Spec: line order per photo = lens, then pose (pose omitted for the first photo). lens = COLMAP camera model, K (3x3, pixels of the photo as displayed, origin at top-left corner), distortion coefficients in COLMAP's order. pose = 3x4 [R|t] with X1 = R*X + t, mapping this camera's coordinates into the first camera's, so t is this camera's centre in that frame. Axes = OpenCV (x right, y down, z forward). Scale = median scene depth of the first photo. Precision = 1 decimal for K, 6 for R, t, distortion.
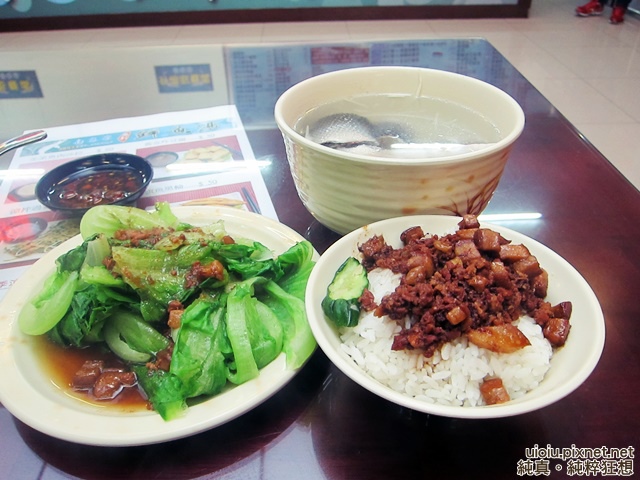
lens RADIAL K [[642.3, 0, 320.0], [0, 642.3, 240.0], [0, 0, 1]] dist [0.000482, -0.016266]
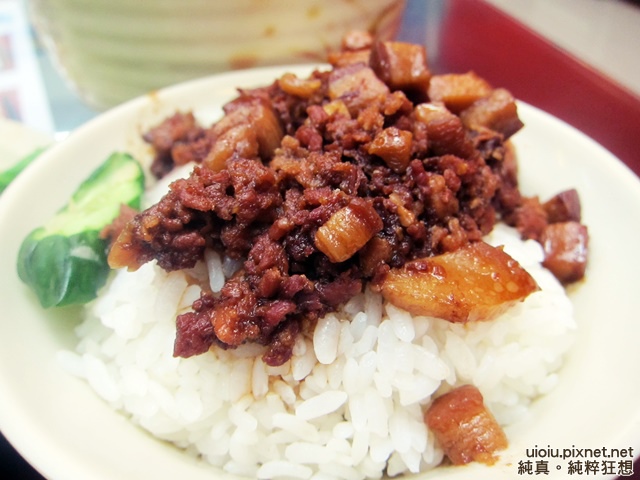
lens RADIAL K [[642.3, 0, 320.0], [0, 642.3, 240.0], [0, 0, 1]] dist [0.000482, -0.016266]
pose [[0.981262, -0.119630, 0.151039, 0.143233], [0.109141, 0.991120, 0.075955, 0.089897], [-0.158784, -0.058047, 0.985605, 0.642786]]
